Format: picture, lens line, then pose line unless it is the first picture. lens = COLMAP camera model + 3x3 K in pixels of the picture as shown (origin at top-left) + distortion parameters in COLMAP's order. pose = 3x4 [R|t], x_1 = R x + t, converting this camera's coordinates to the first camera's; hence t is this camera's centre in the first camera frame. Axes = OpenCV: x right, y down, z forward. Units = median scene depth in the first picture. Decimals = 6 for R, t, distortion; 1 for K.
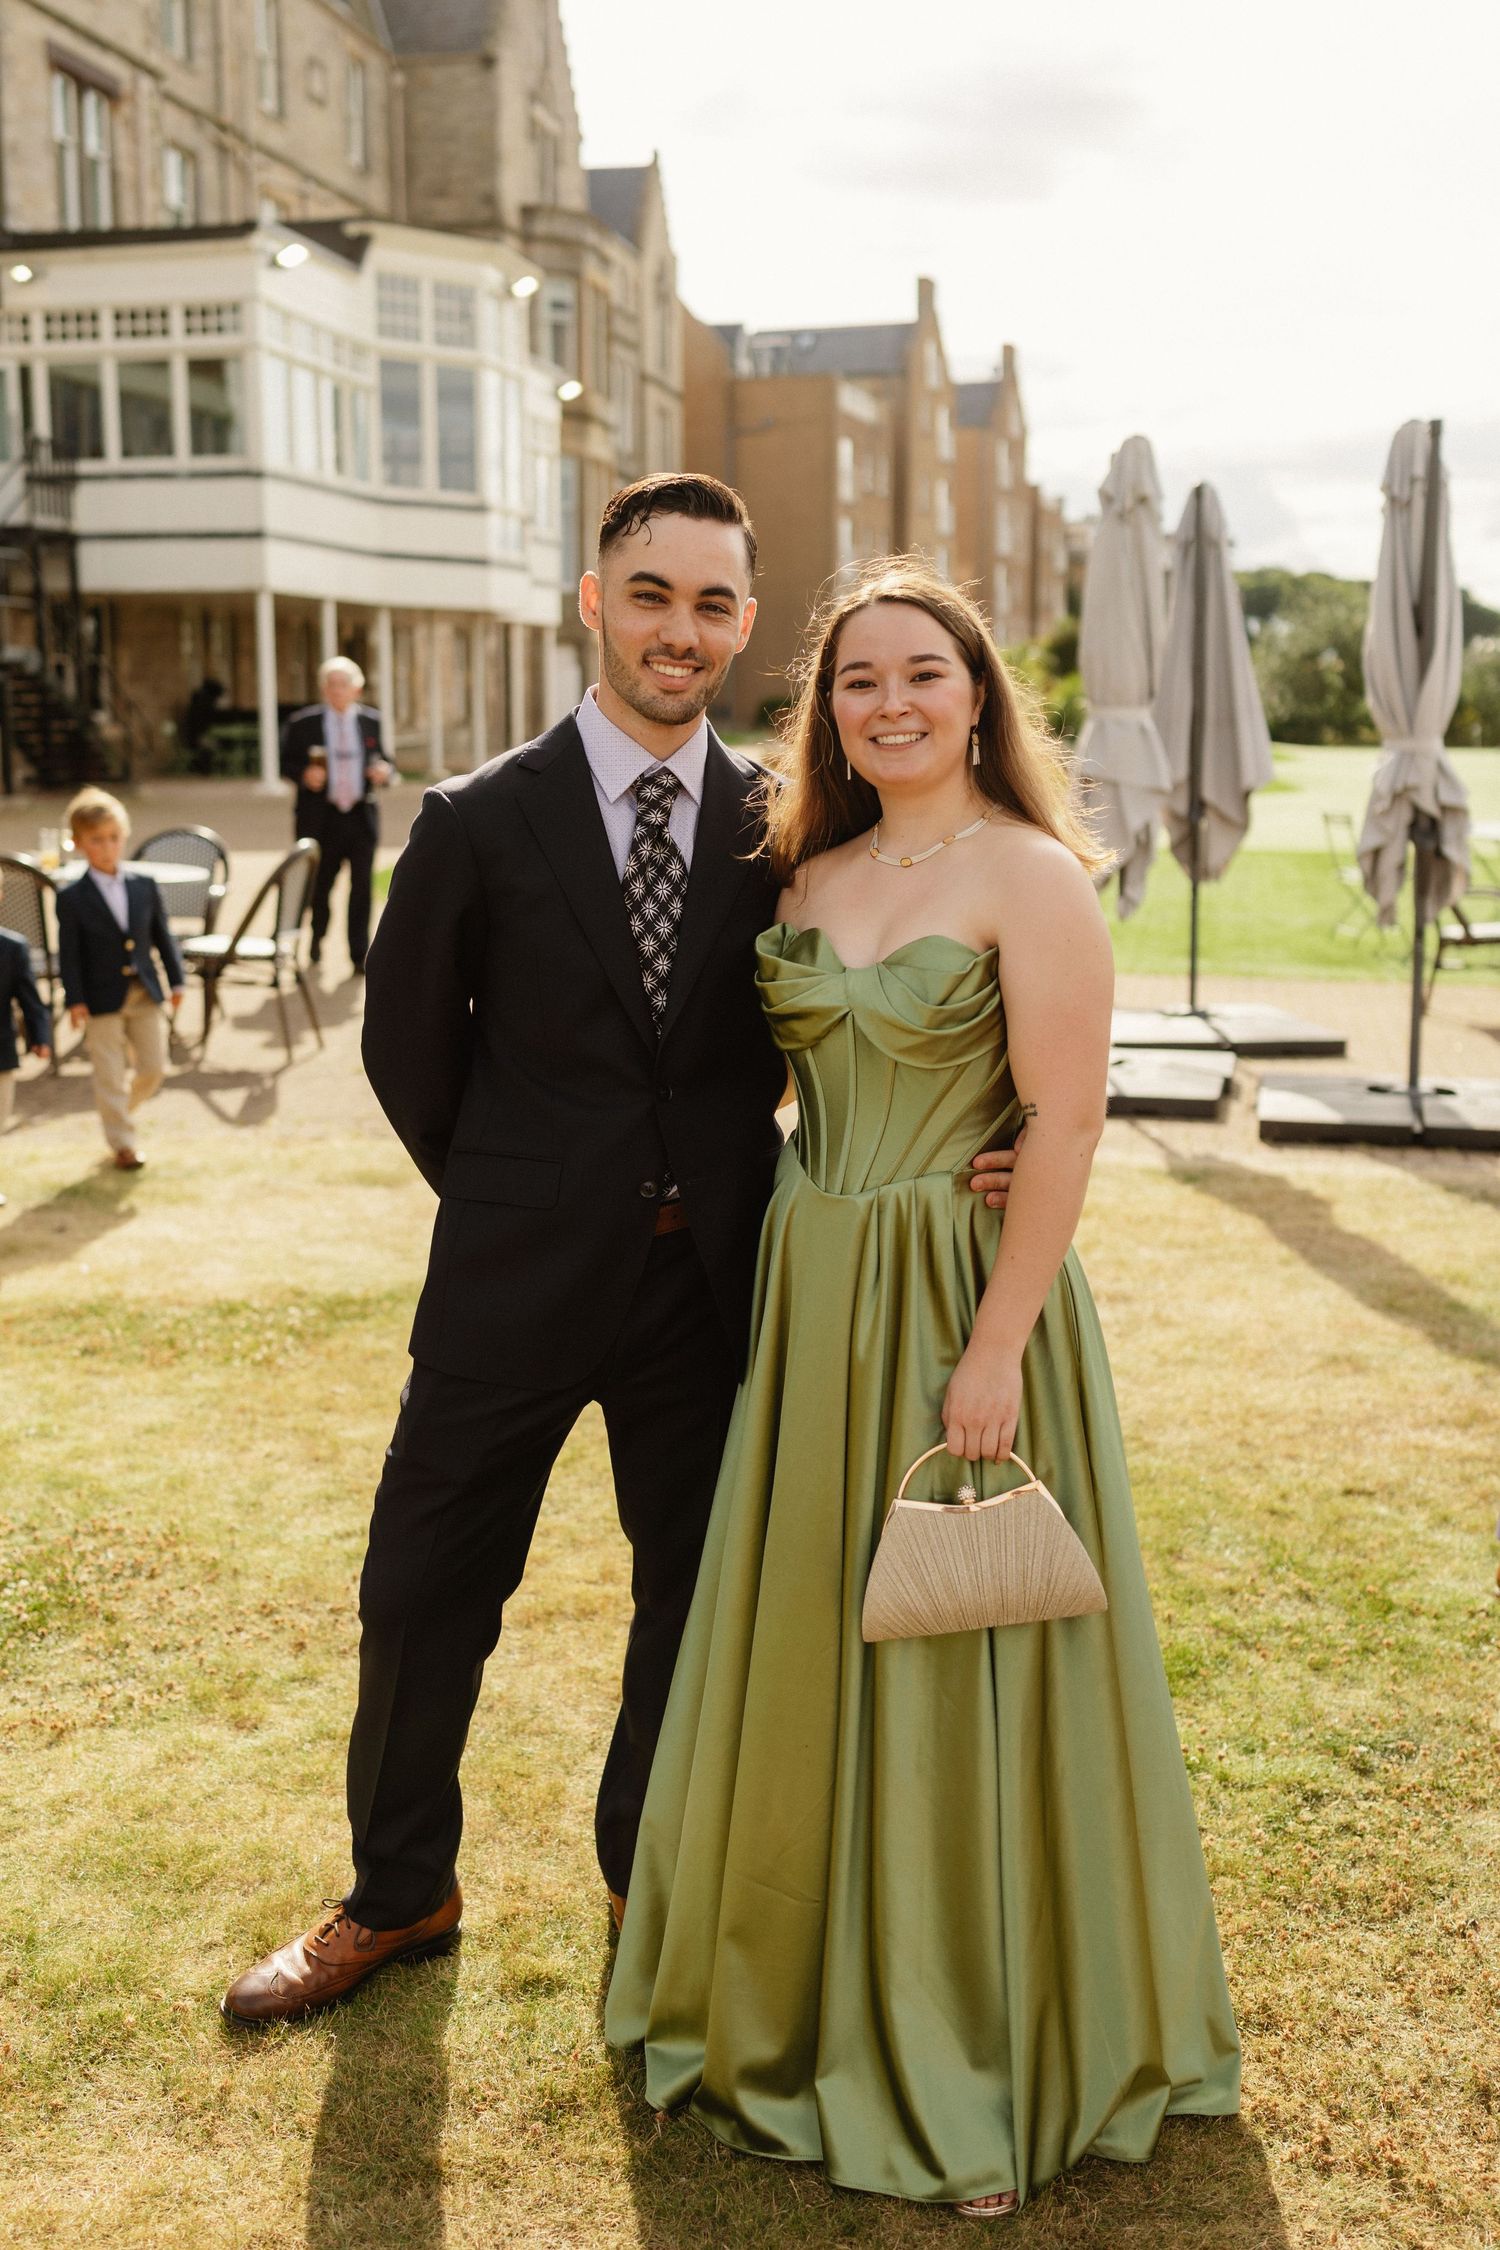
lens RADIAL K [[2322.9, 0, 754.3], [0, 2322.9, 1068.9], [0, 0, 1]] dist [0.002609, 0.001921]
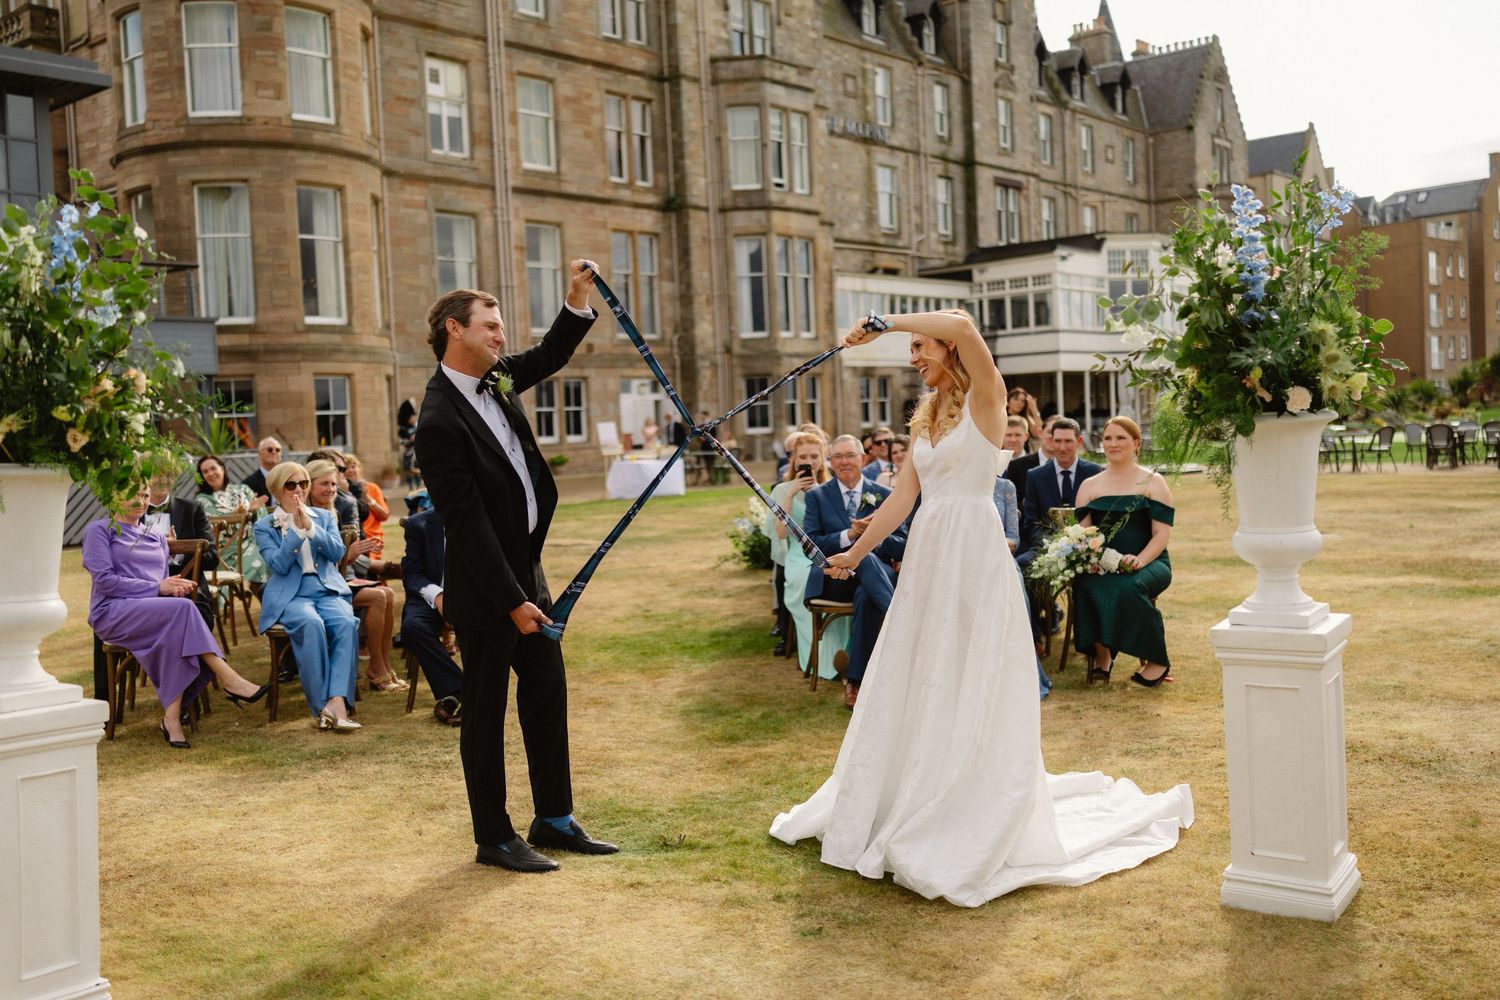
lens RADIAL K [[1483.2, 0, 750.0], [0, 1483.2, 500.0], [0, 0, 1]] dist [0.054149, -0.080831]
pose [[0.881582, -0.021731, -0.471530, 0.251312], [-0.023461, 0.995688, -0.089749, 0.101119], [0.471447, 0.090184, 0.877271, -0.619736]]
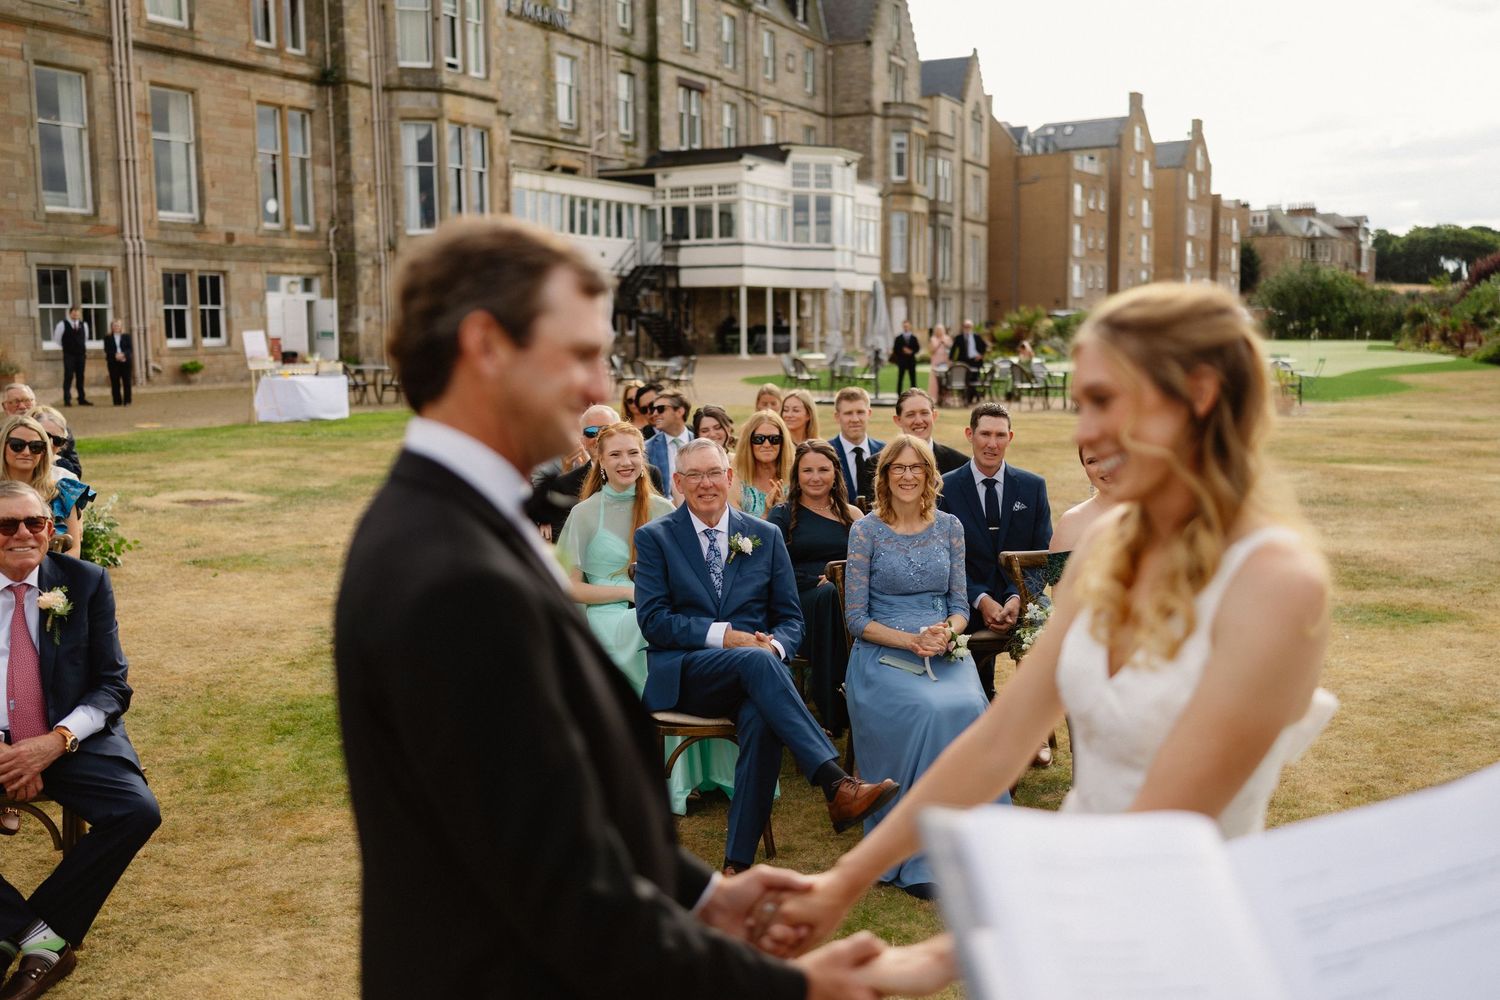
lens RADIAL K [[1475.2, 0, 750.0], [0, 1475.2, 500.0], [0, 0, 1]] dist [0.023438, -0.006017]
pose [[0.966960, 0.018123, -0.254283, 0.198701], [-0.026539, 0.999206, -0.029707, 0.080913], [0.253543, 0.035474, 0.966674, -0.550256]]
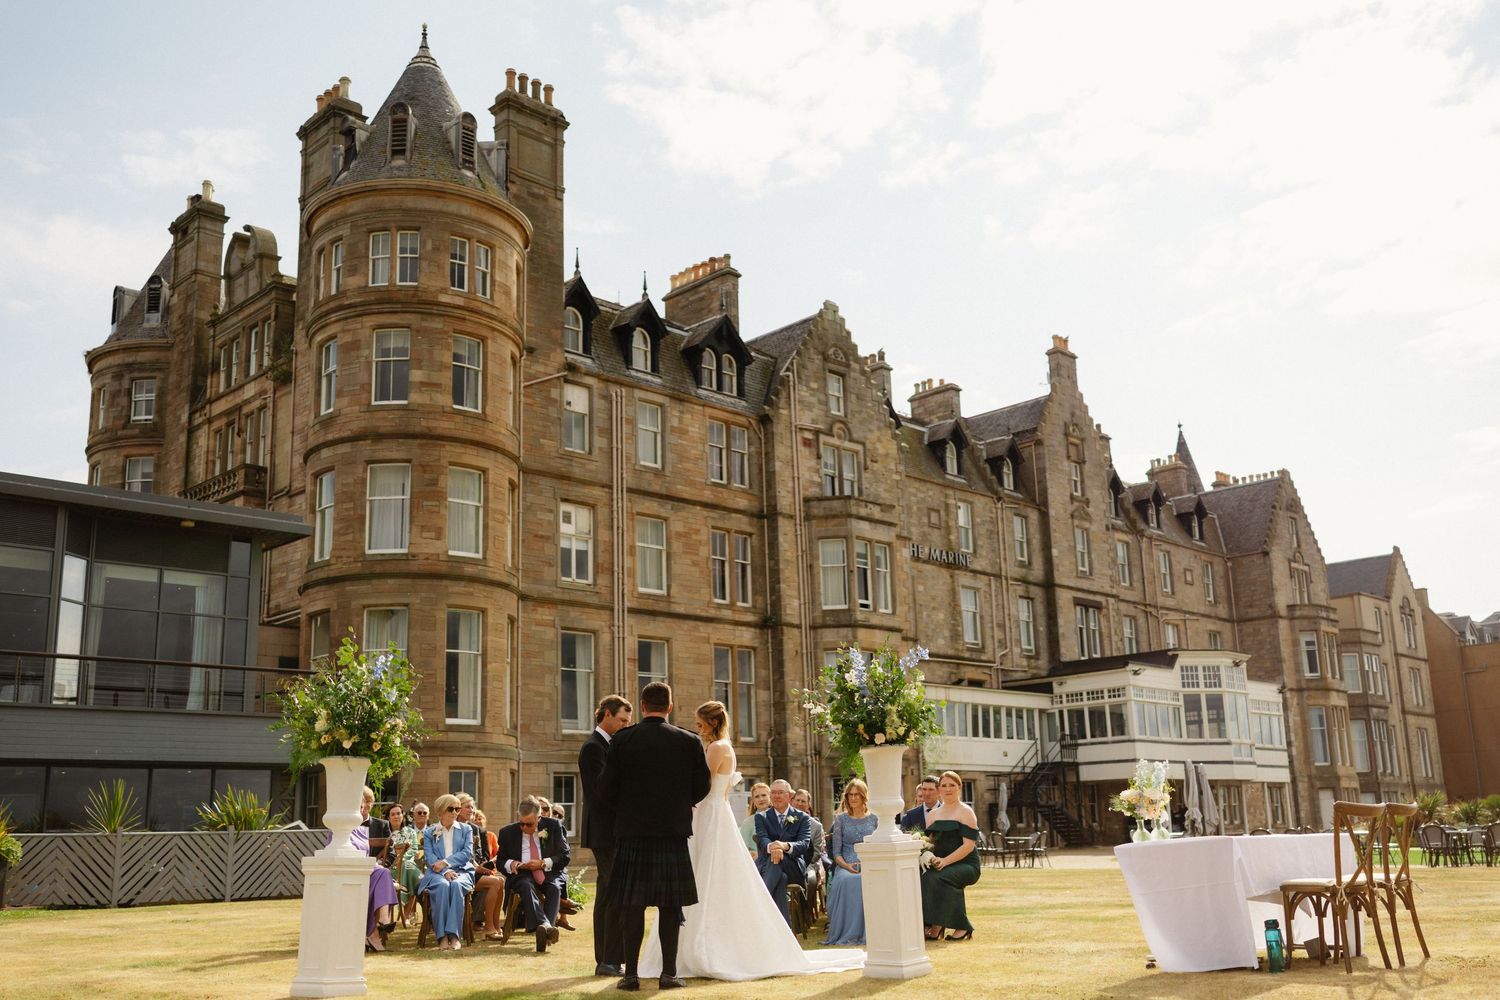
lens RADIAL K [[1486.6, 0, 746.0], [0, 1486.6, 525.7], [0, 0, 1]] dist [0.076977, -0.108834]
pose [[0.838364, -0.142077, -0.526270, 0.346713], [-0.051771, 0.940320, -0.336331, 0.132866], [0.542647, 0.309213, 0.780975, -0.719546]]
